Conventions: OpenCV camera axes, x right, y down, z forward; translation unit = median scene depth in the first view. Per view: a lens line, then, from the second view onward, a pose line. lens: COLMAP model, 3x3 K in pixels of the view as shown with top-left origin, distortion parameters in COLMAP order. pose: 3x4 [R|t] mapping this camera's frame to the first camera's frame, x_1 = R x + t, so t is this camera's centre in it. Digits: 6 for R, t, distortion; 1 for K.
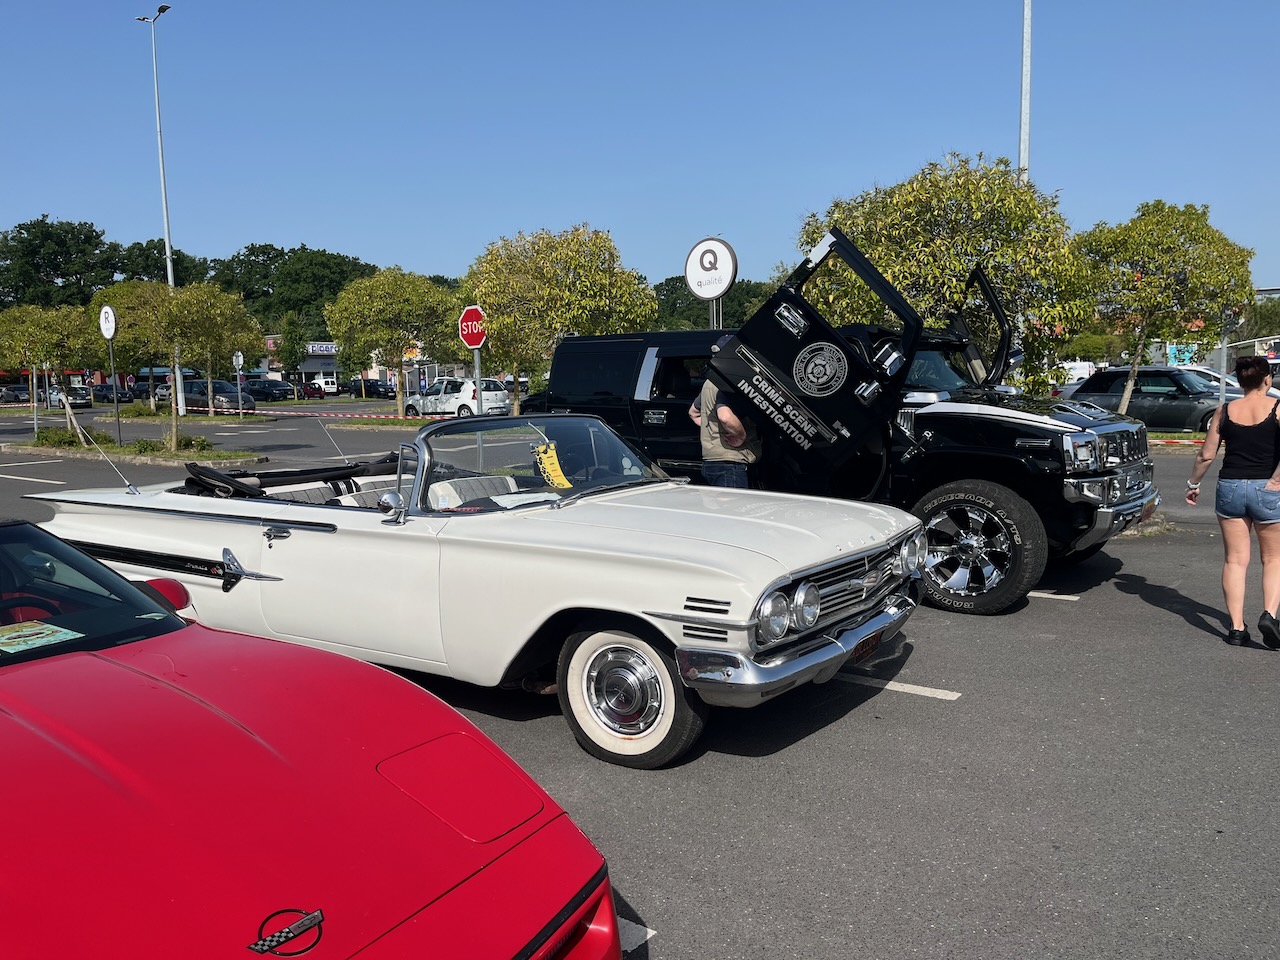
lens RADIAL K [[961.1, 0, 641.9], [0, 961.1, 484.4], [0, 0, 1]] dist [0.061661, -0.095093]
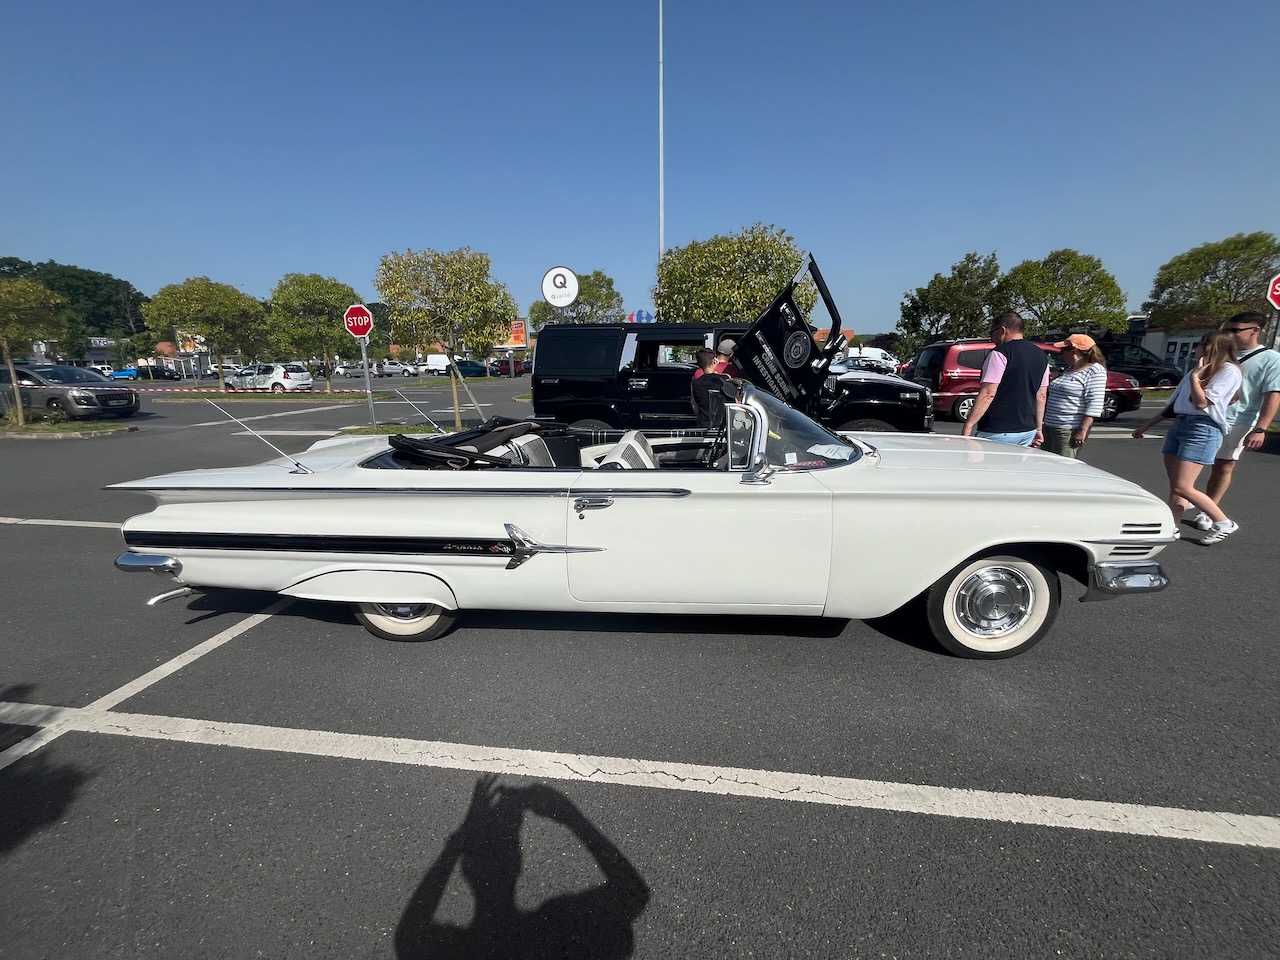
lens RADIAL K [[516.5, 0, 639.2], [0, 516.5, 476.7], [0, 0, 1]] dist [-0.002823, -0.000574]
pose [[0.879013, -0.093009, 0.467637, -0.226329], [0.046536, 0.992842, 0.109995, -0.011835], [-0.474520, -0.074925, 0.877050, 0.208931]]
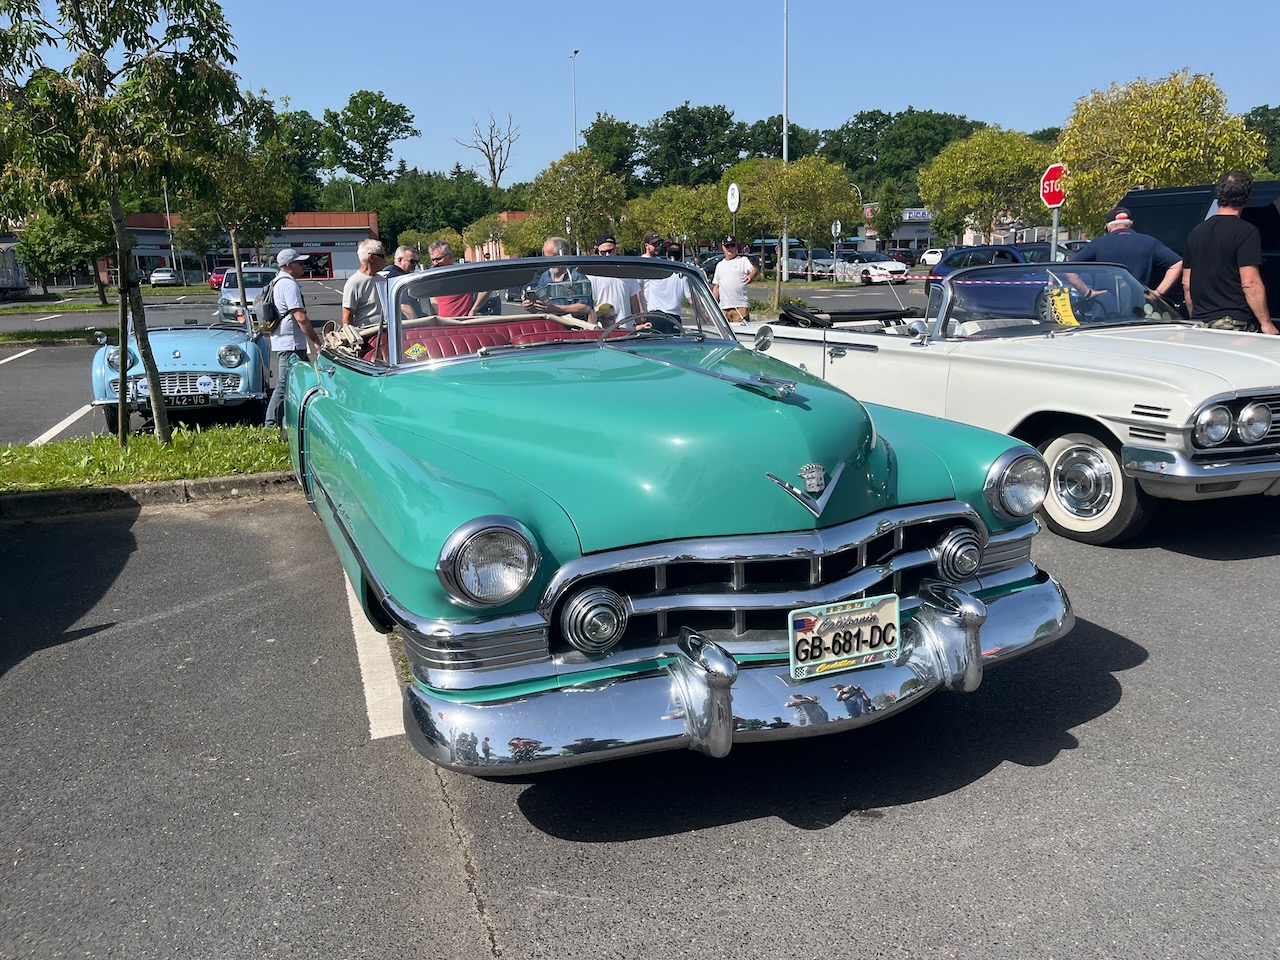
lens RADIAL K [[961.1, 0, 641.9], [0, 961.1, 484.4], [0, 0, 1]] dist [0.061661, -0.095093]
pose [[0.832523, 0.120747, -0.540671, 0.059606], [-0.048324, 0.988066, 0.146253, 0.019275], [0.551878, -0.095631, 0.828423, -0.116236]]
